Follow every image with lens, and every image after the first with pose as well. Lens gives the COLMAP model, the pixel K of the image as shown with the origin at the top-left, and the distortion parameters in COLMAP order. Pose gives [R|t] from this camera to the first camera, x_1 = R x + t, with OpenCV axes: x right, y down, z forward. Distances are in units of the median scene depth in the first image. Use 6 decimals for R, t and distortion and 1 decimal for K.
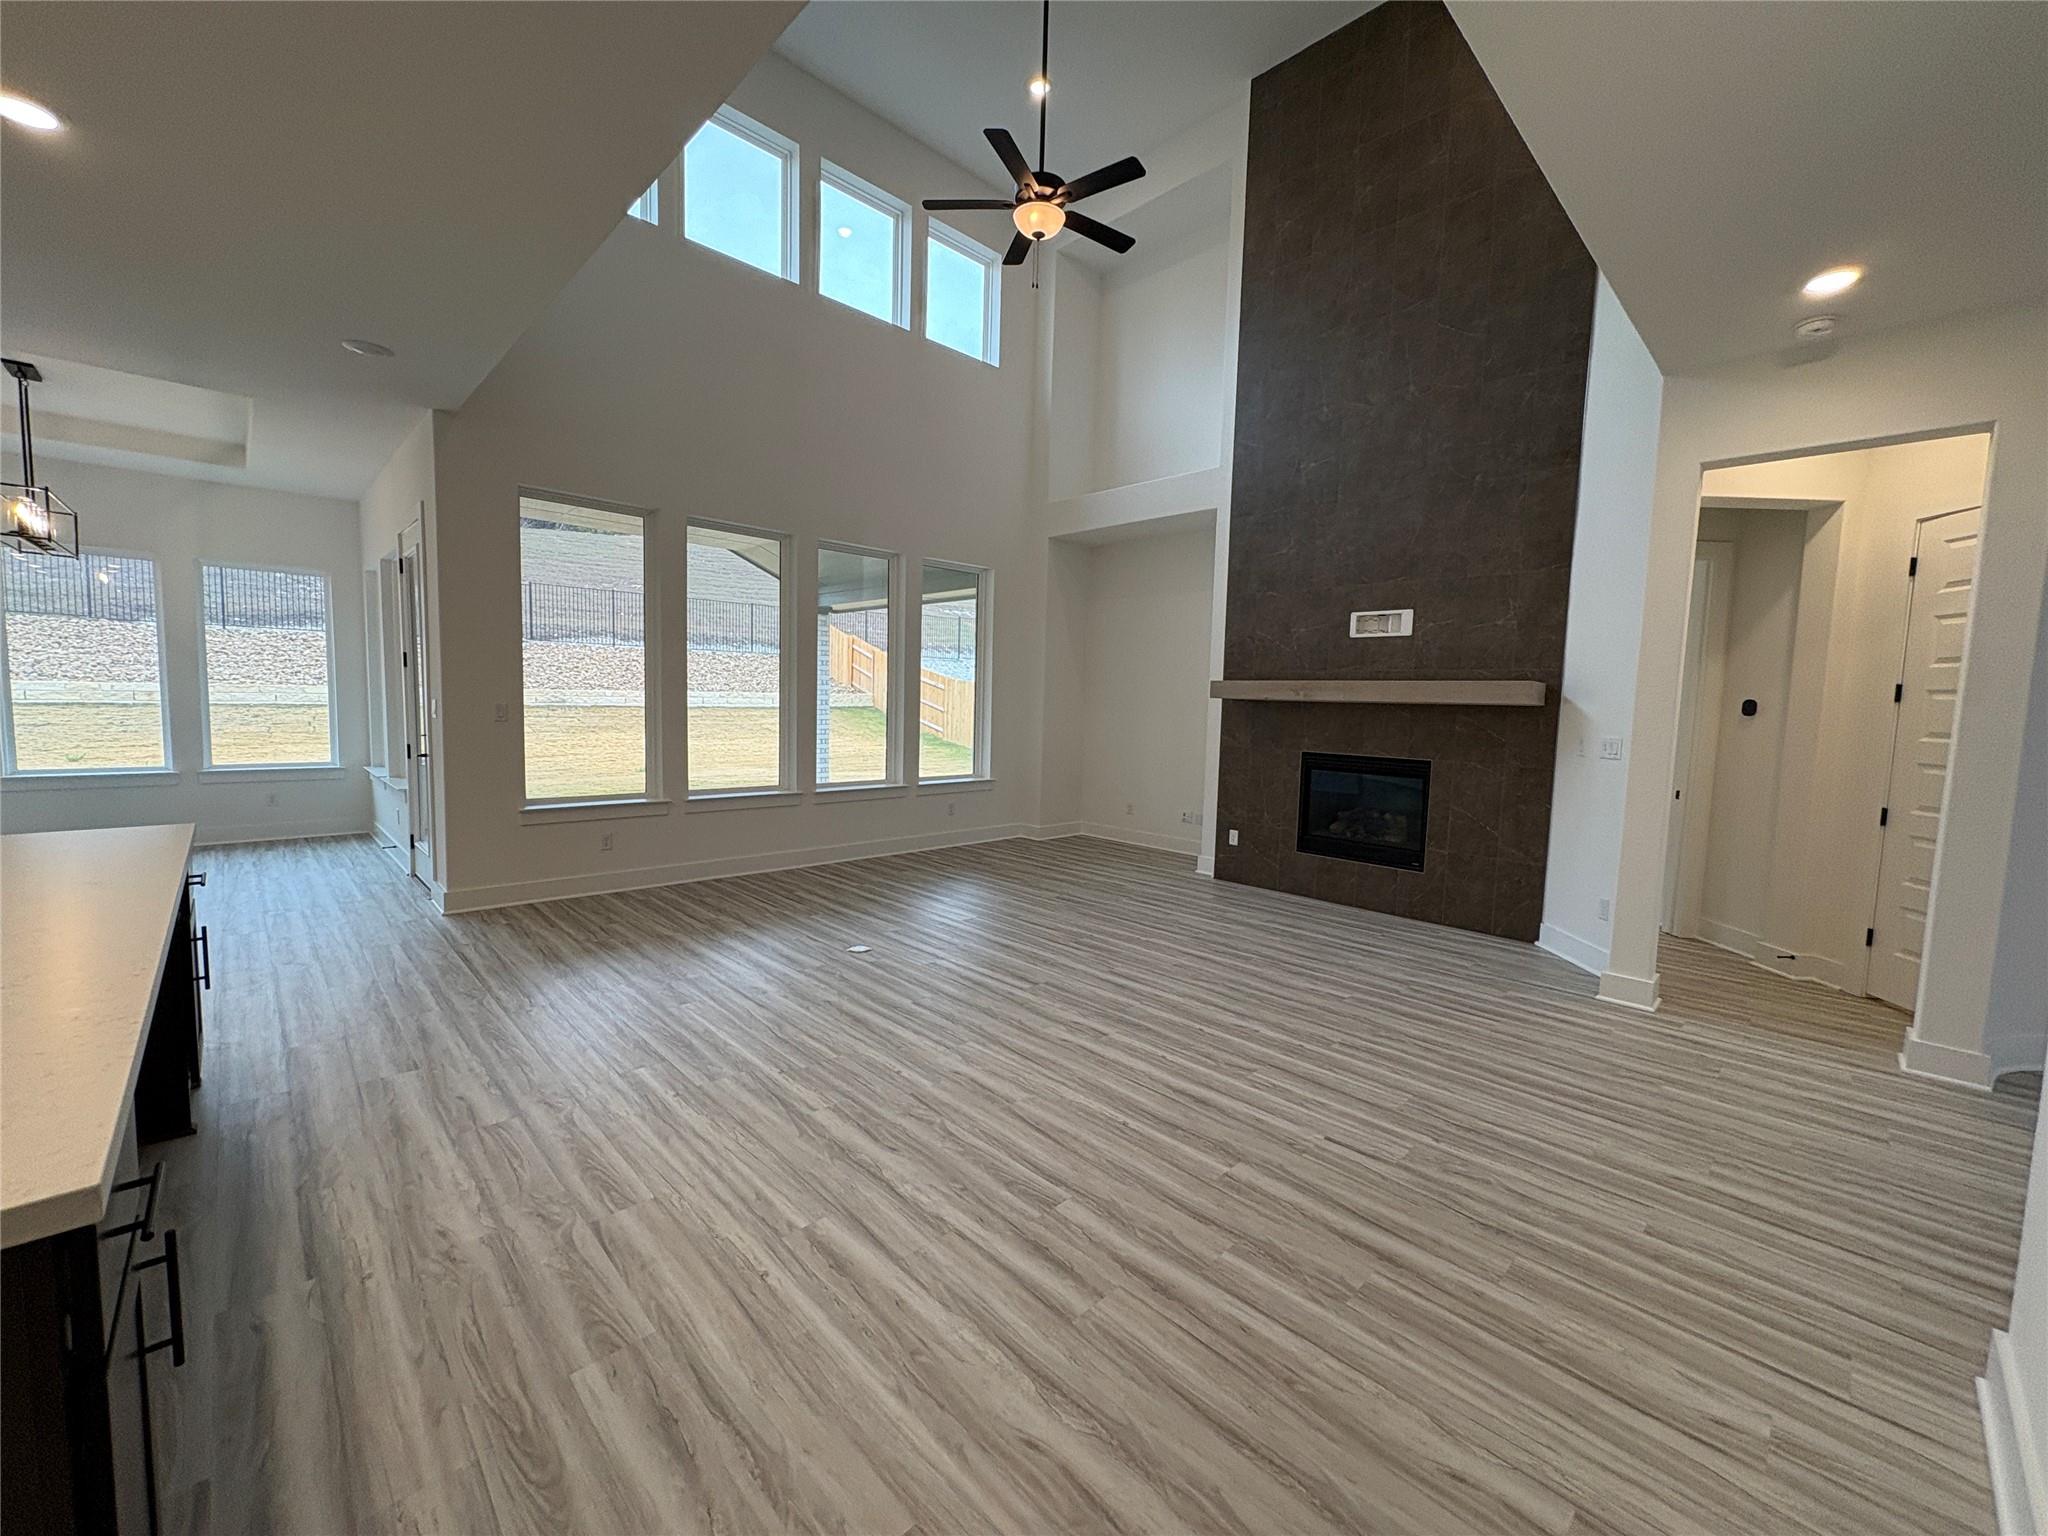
lens RADIAL K [[813.8, 0, 1026.2], [0, 813.8, 764.9], [0, 0, 1]] dist [-0.000539, 0.000765]
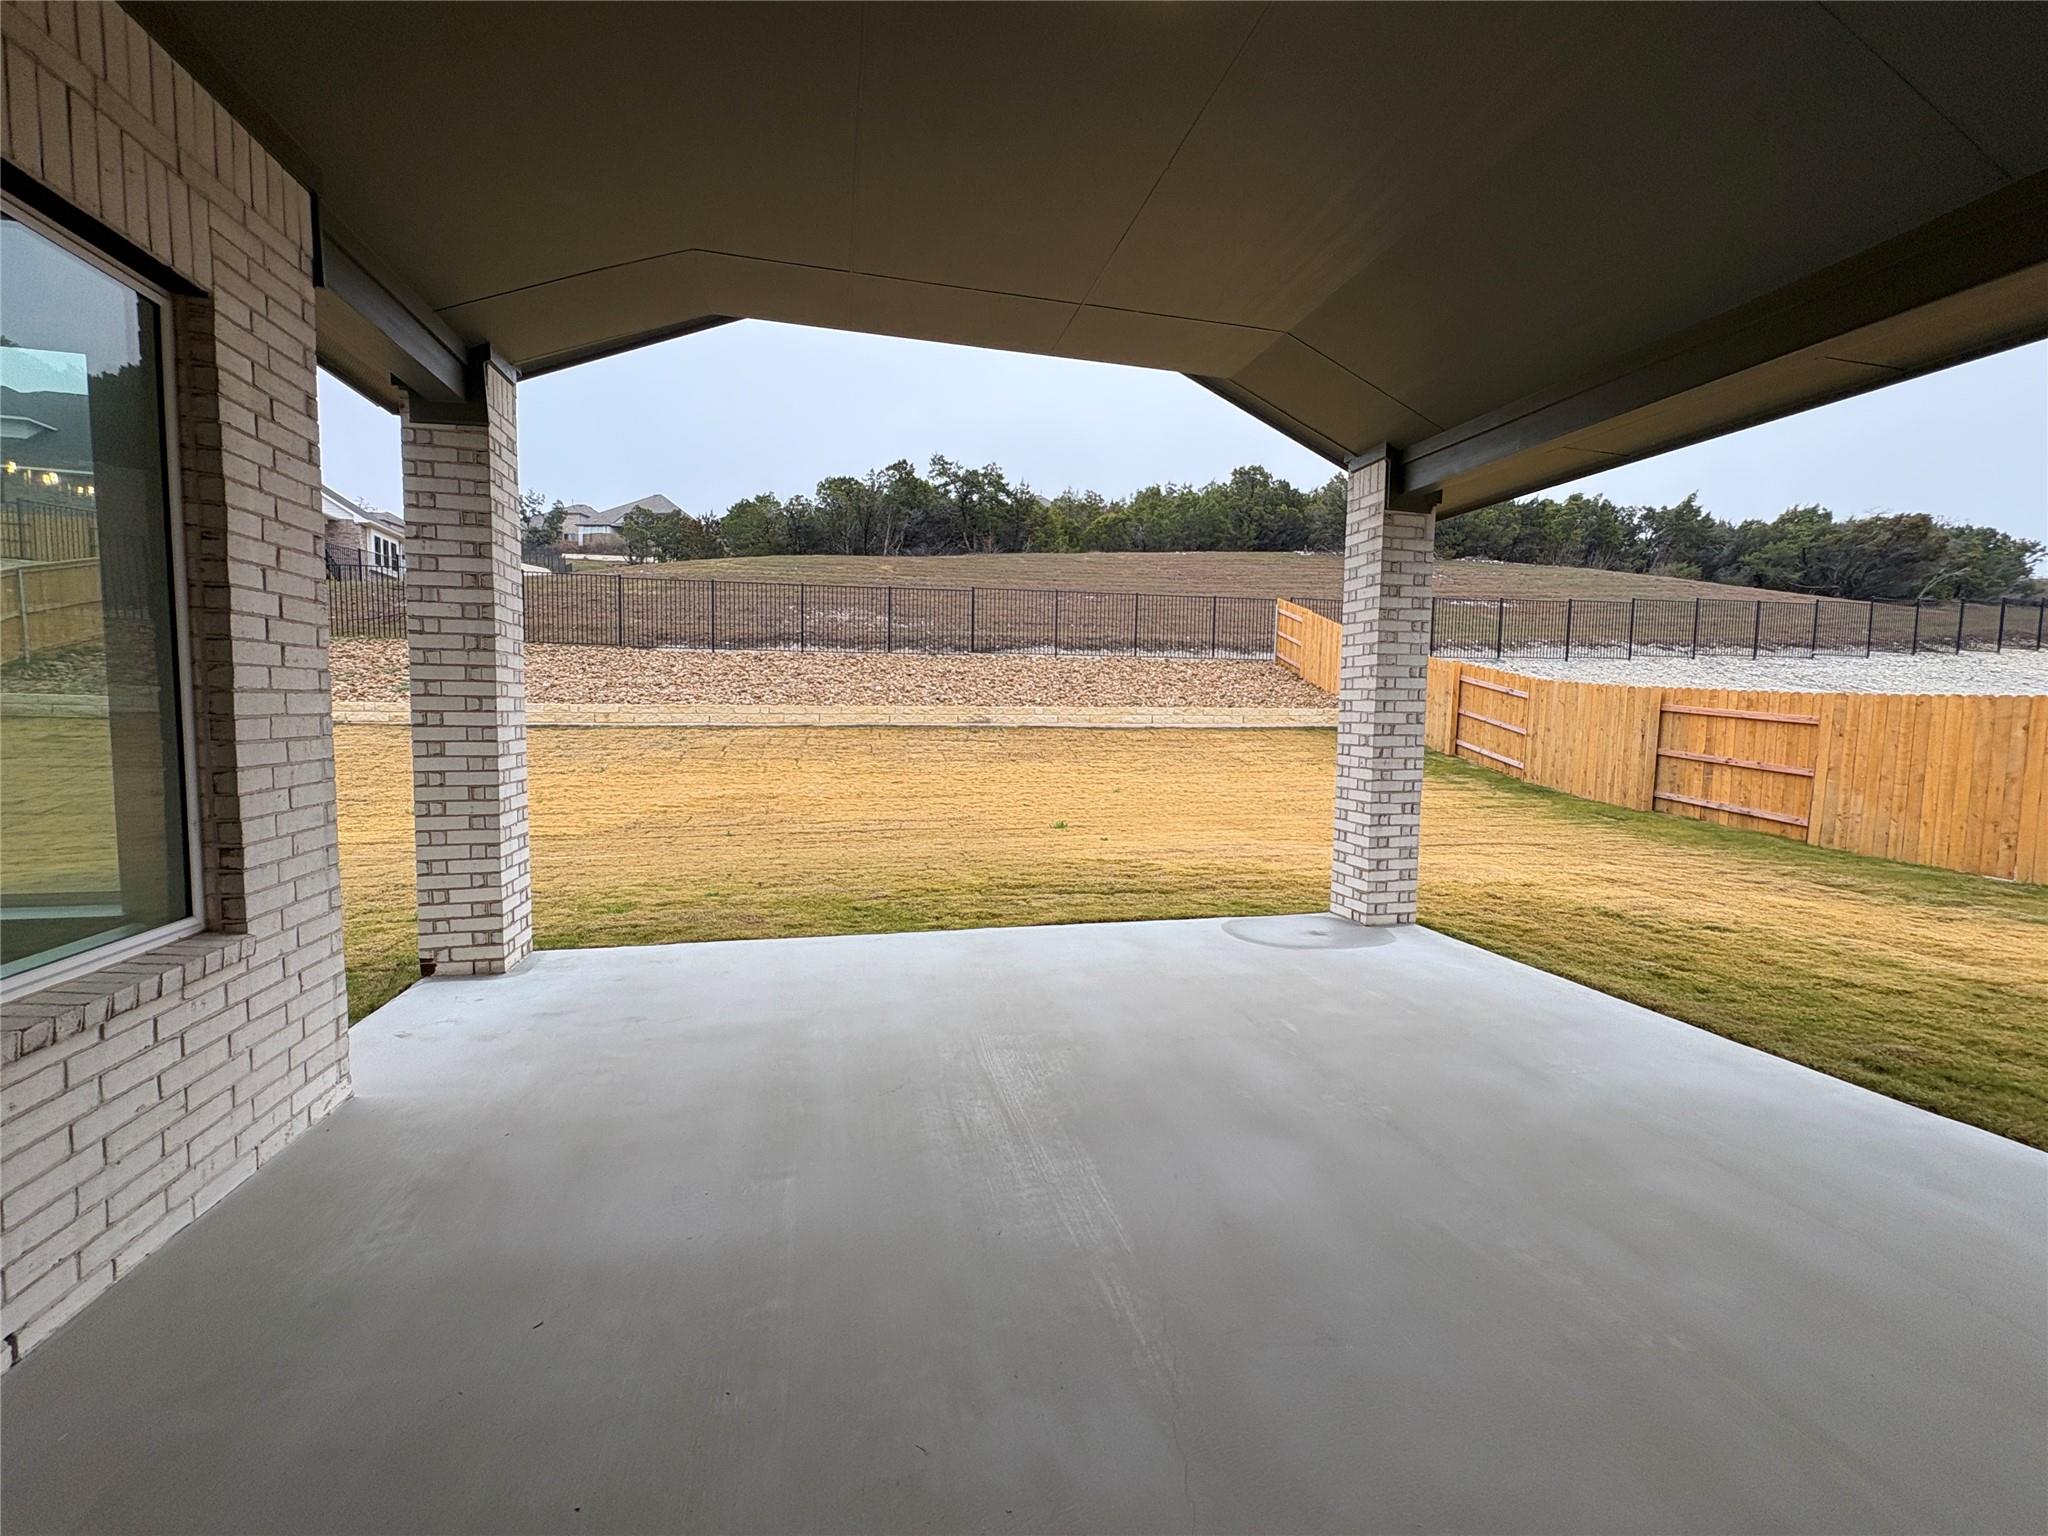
lens RADIAL K [[813.8, 0, 1023.0], [0, 813.8, 767.6], [0, 0, 1]] dist [-0.000539, 0.000765]
pose [[0.859370, 0.023486, -0.510814, -0.470194], [-0.034256, 0.999345, -0.011684, -0.088669], [0.510205, 0.027540, 0.859612, 1.204309]]
